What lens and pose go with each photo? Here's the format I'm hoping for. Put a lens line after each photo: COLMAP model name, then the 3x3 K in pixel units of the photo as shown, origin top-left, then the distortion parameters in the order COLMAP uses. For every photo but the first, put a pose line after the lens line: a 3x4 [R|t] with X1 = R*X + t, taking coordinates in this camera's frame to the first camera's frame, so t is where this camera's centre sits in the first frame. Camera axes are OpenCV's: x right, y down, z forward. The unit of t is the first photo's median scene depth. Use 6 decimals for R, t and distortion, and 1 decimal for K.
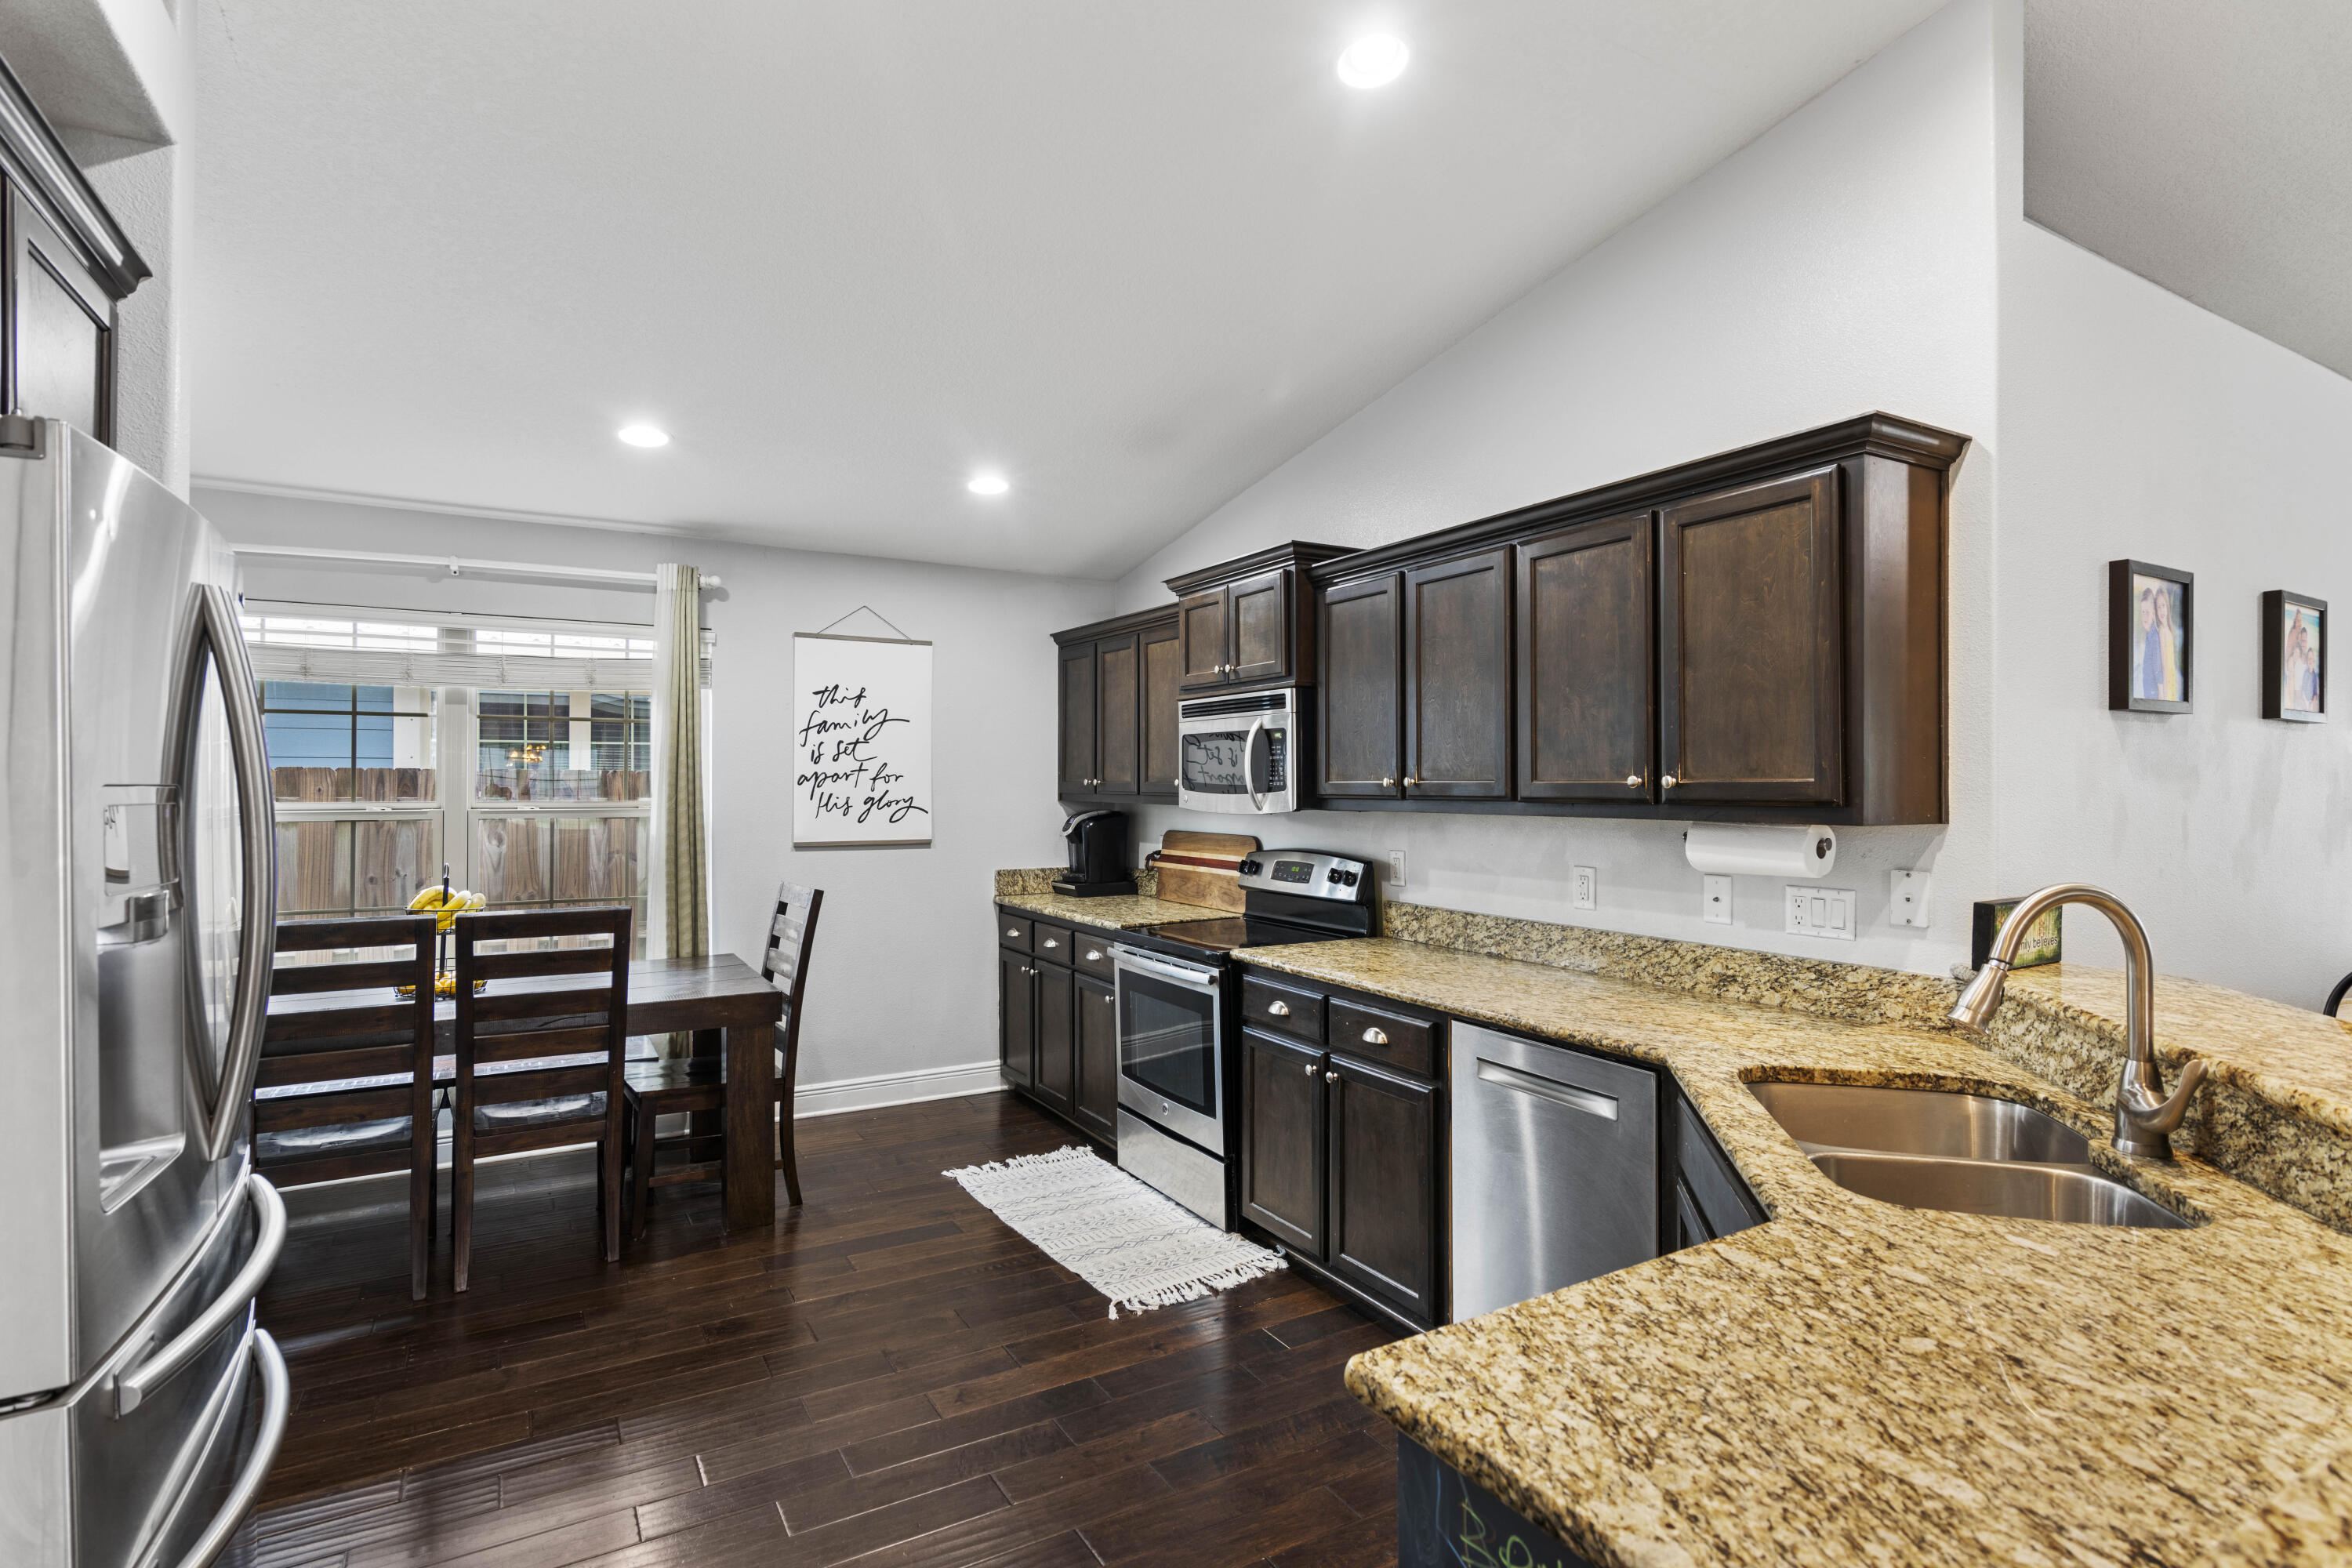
lens RADIAL K [[1144.6, 0, 1176.0], [0, 1144.6, 784.0], [0, 0, 1]] dist [0.002073, 0.000114]
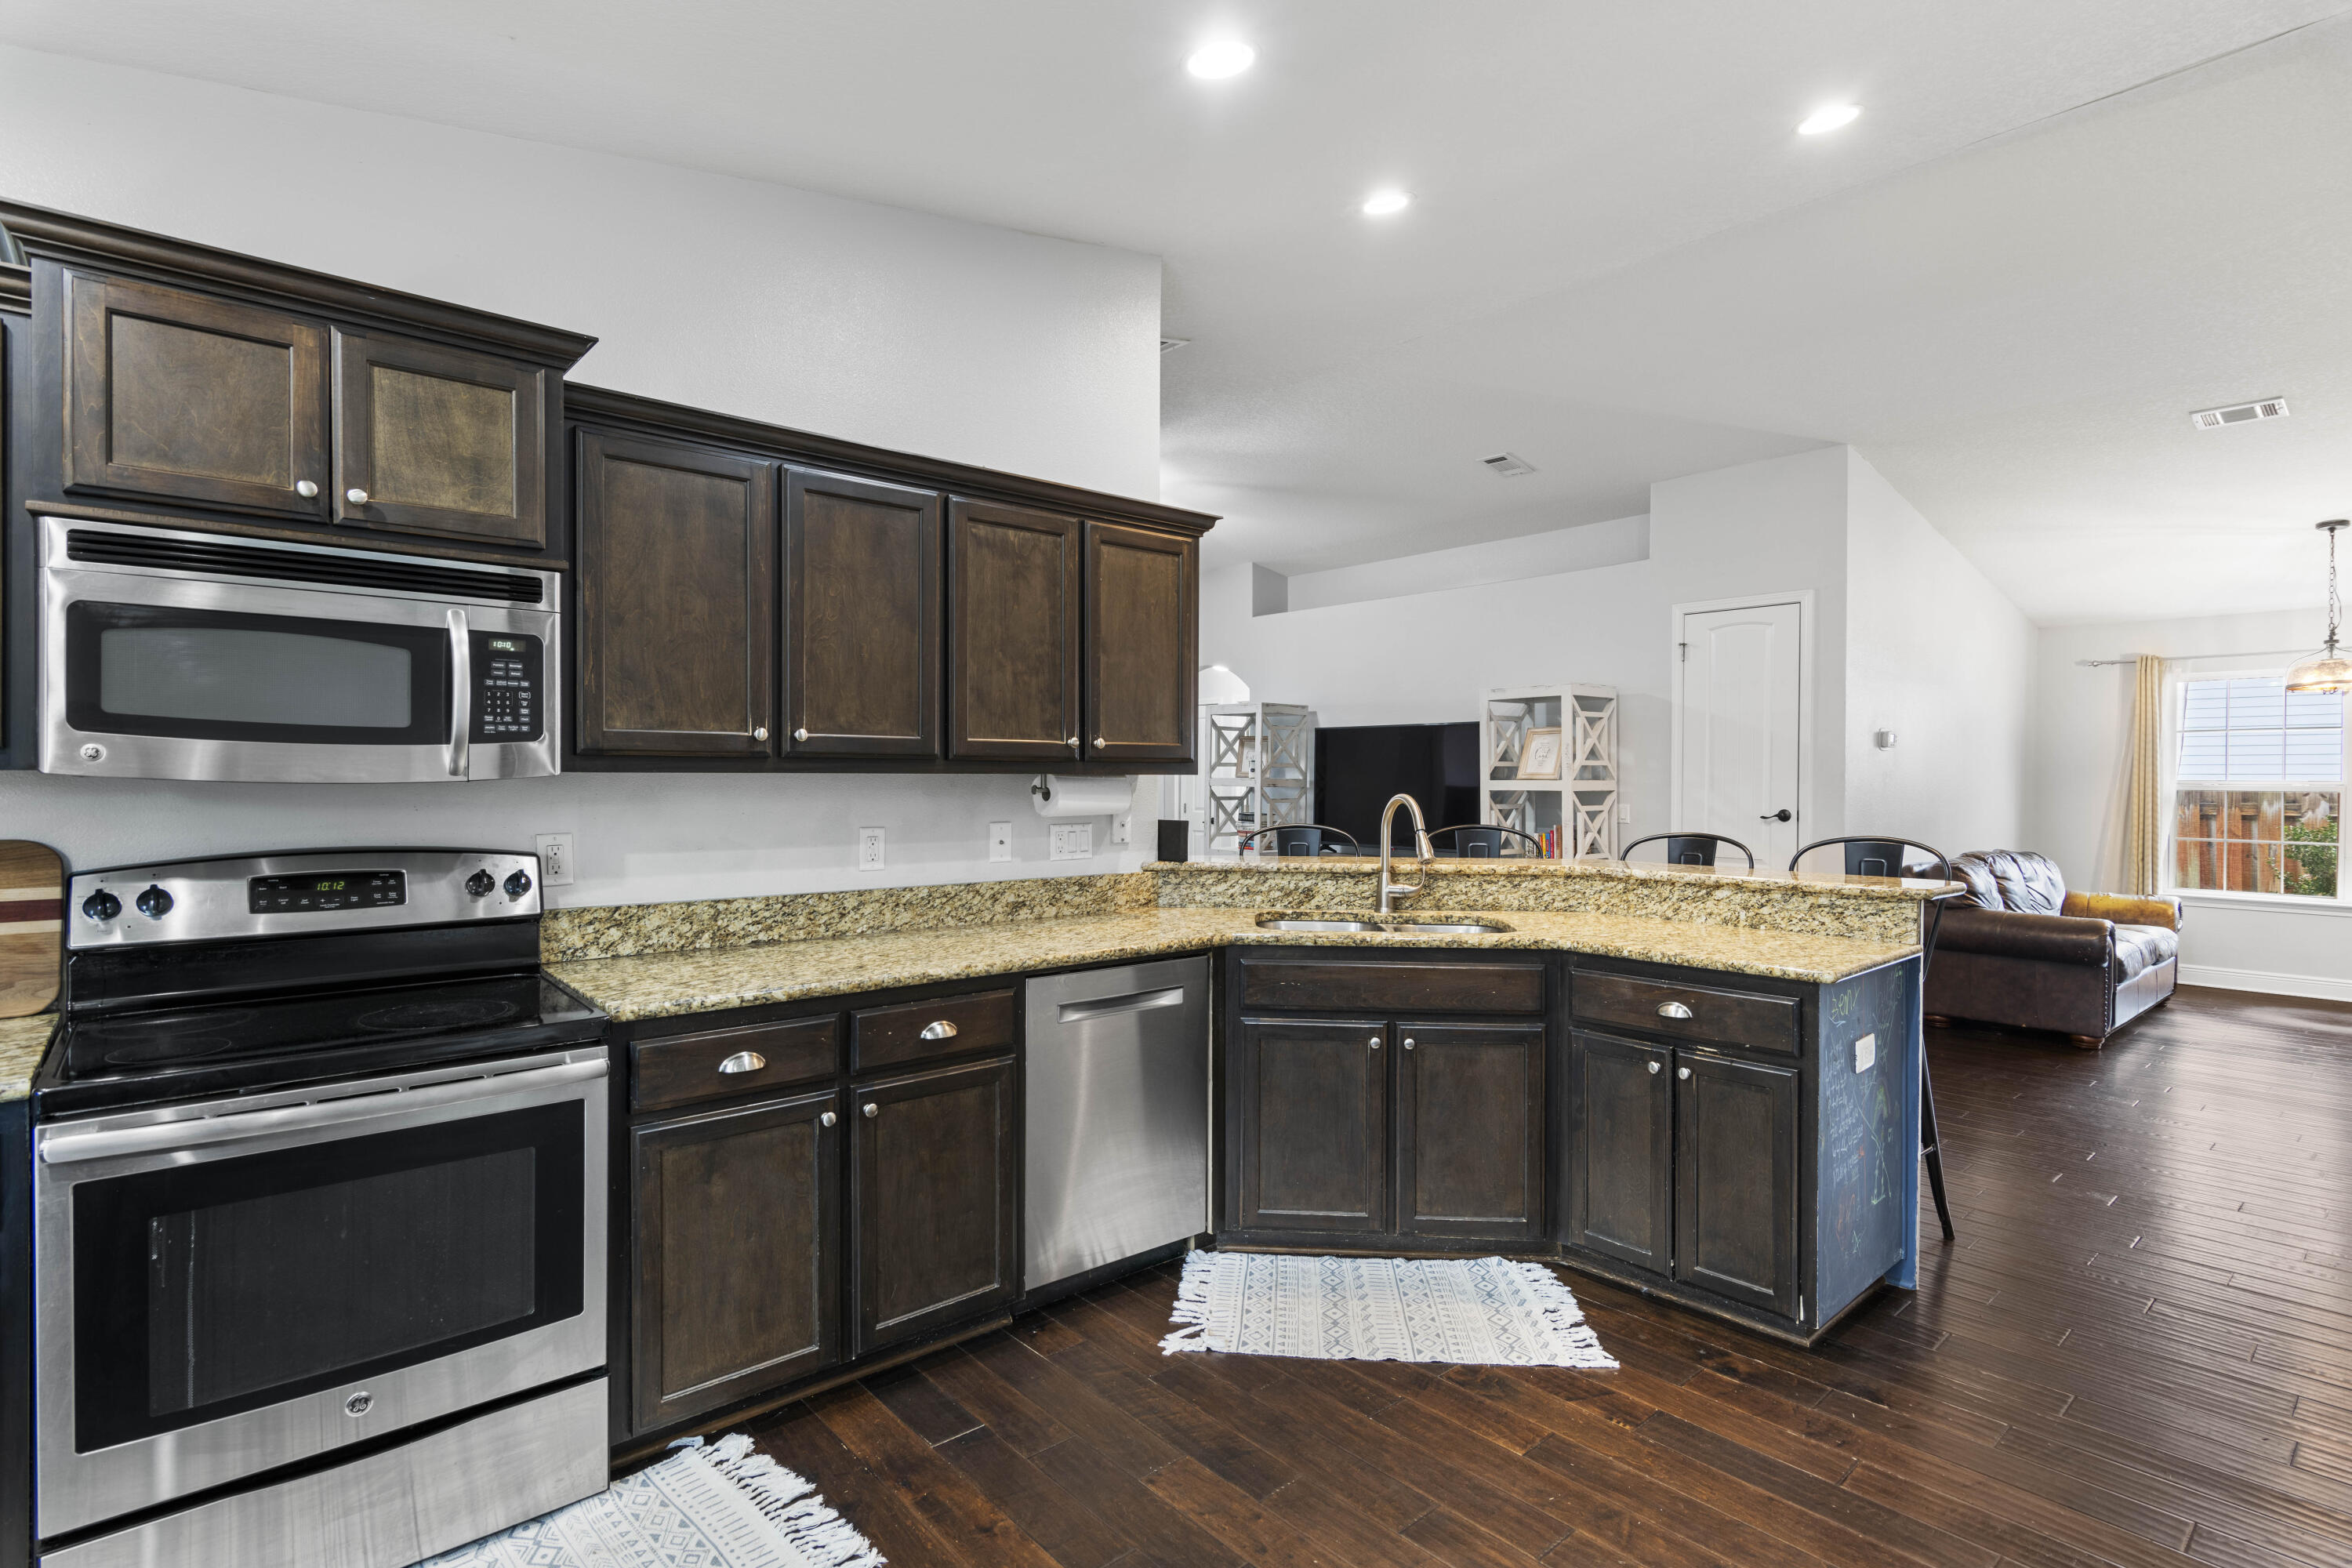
lens RADIAL K [[1135.2, 0, 1174.3], [0, 1135.2, 783.2], [0, 0, 1]] dist [0.000436, -0.000440]
pose [[-0.182836, -0.007226, 0.983117, -0.547938], [-0.004374, 0.999969, 0.006537, 0.022350], [-0.983134, -0.003105, -0.182862, 0.776445]]
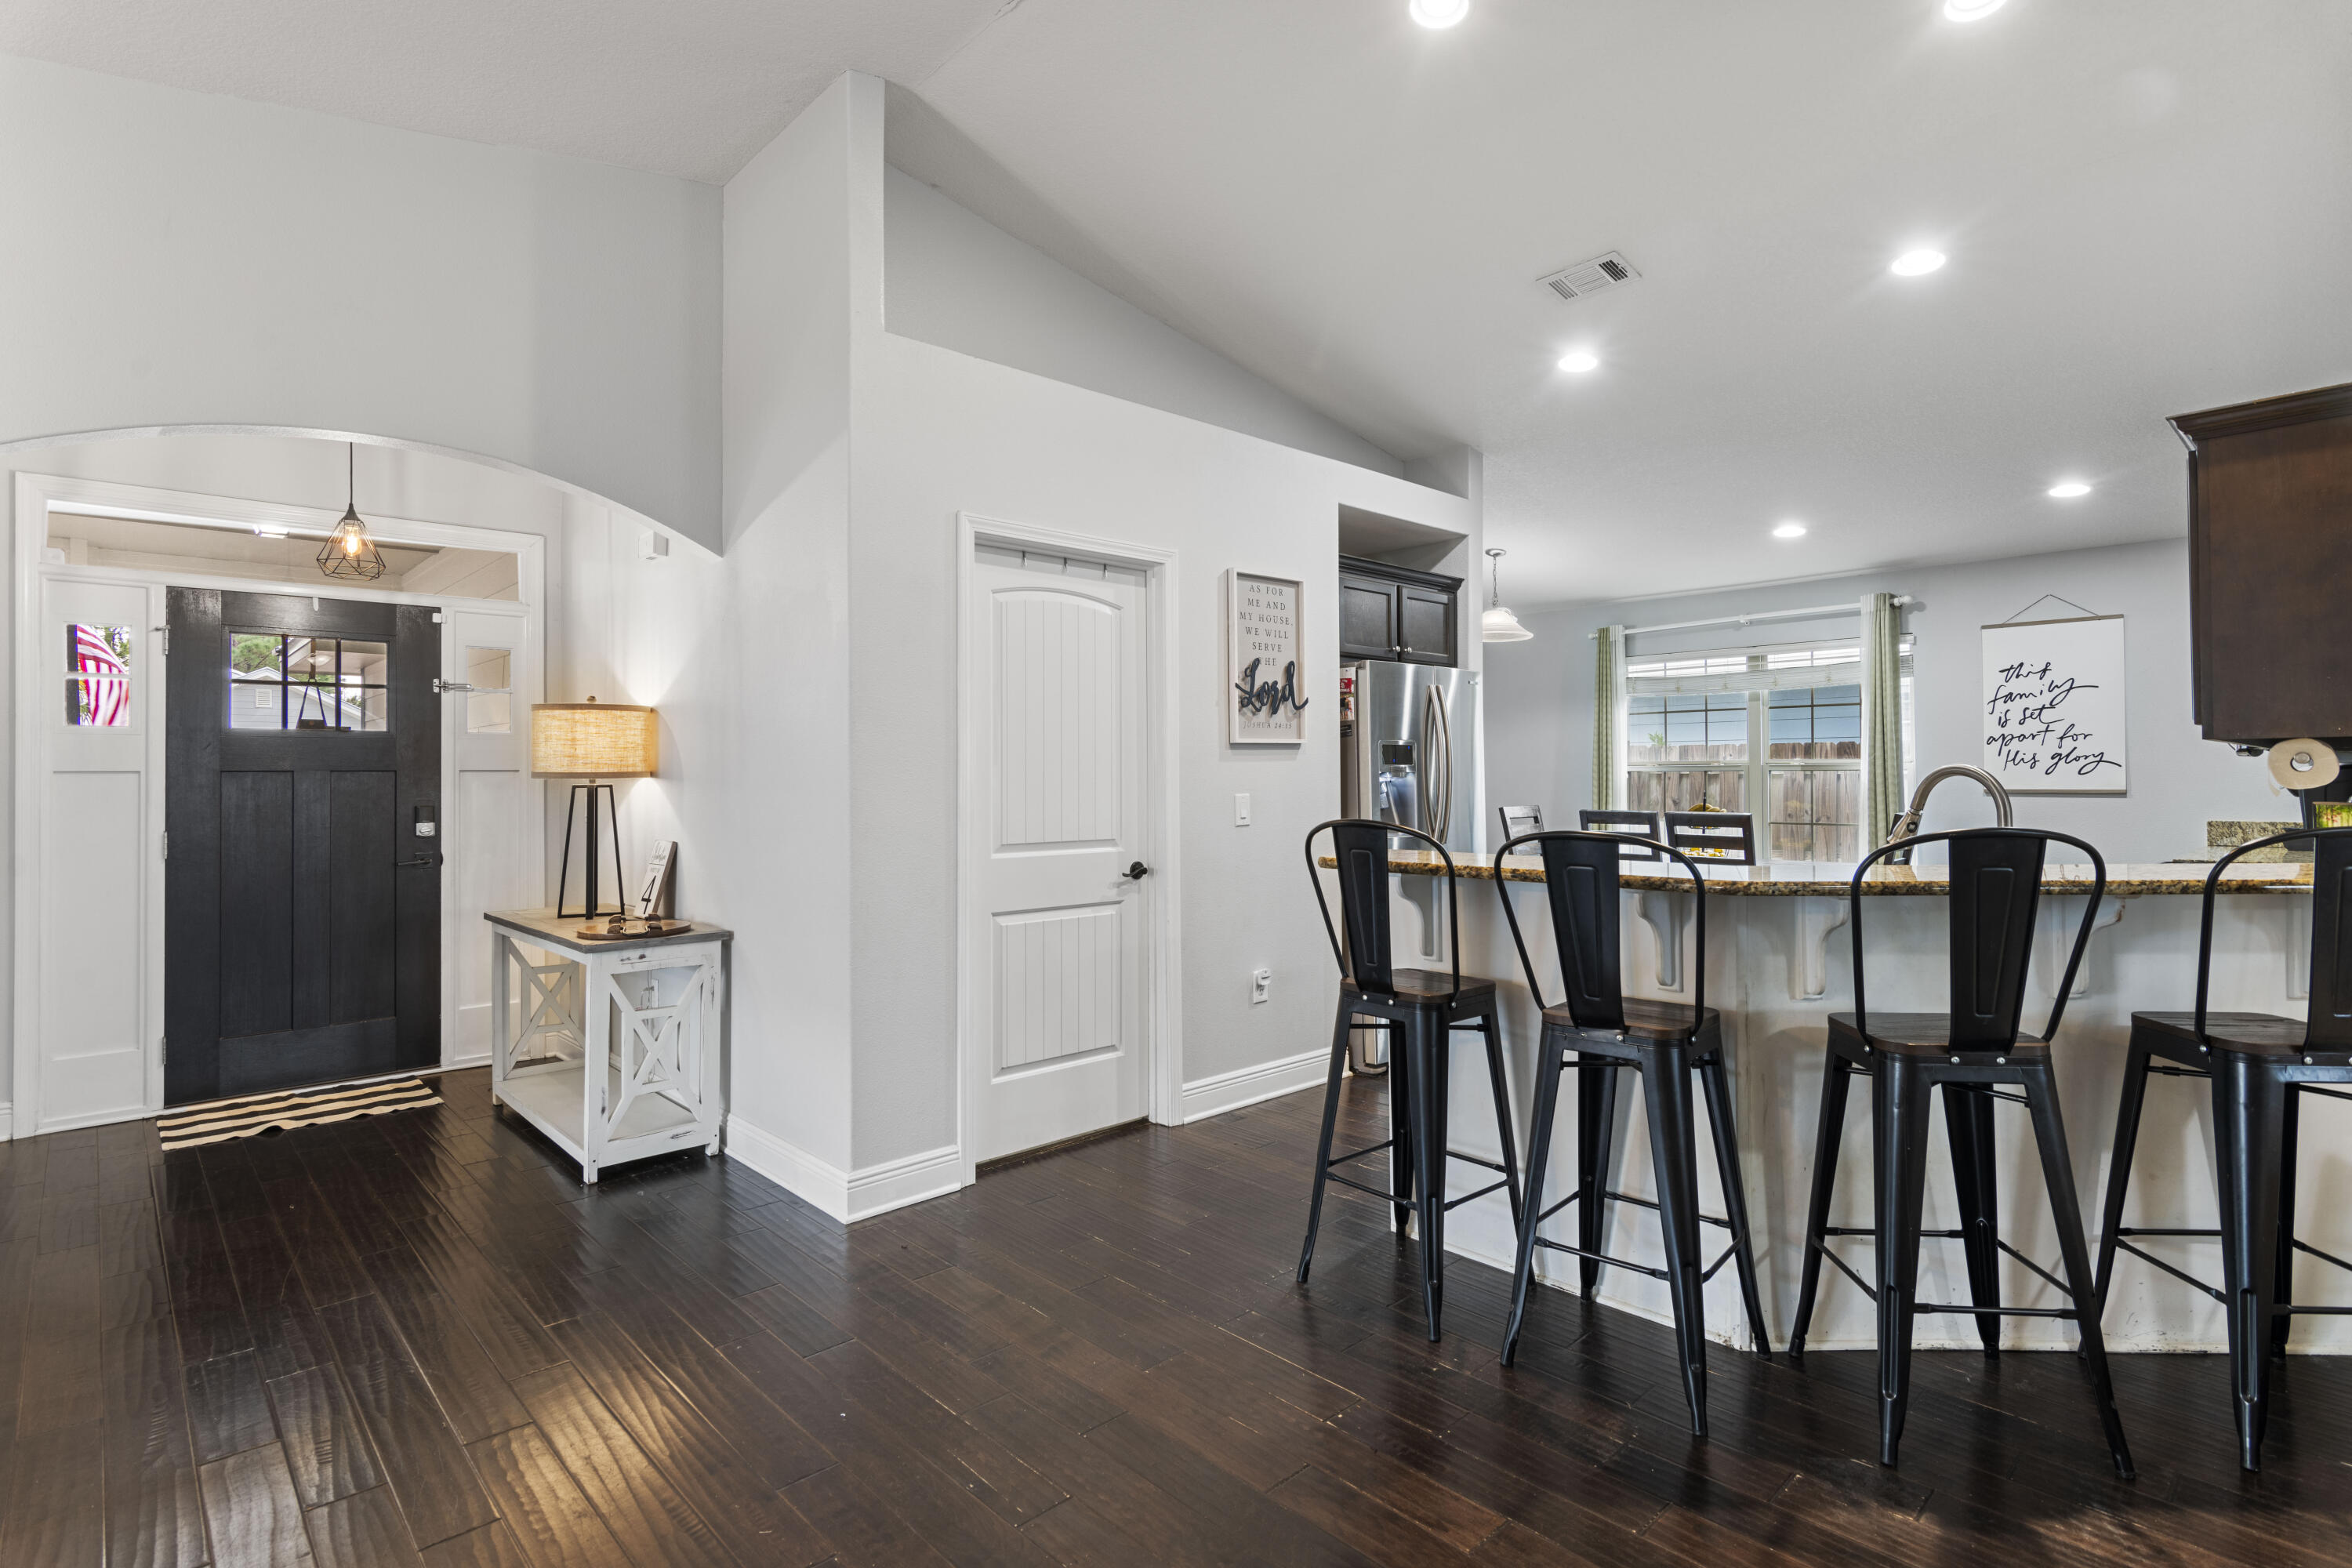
lens RADIAL K [[1153.6, 0, 1175.6], [0, 1153.6, 764.4], [0, 0, 1]] dist [0.000062, 0.000017]
pose [[0.224884, -0.013589, -0.974291, 0.925119], [0.006601, 0.999901, -0.012423, 0.042446], [0.974363, -0.003637, 0.224952, -0.222259]]
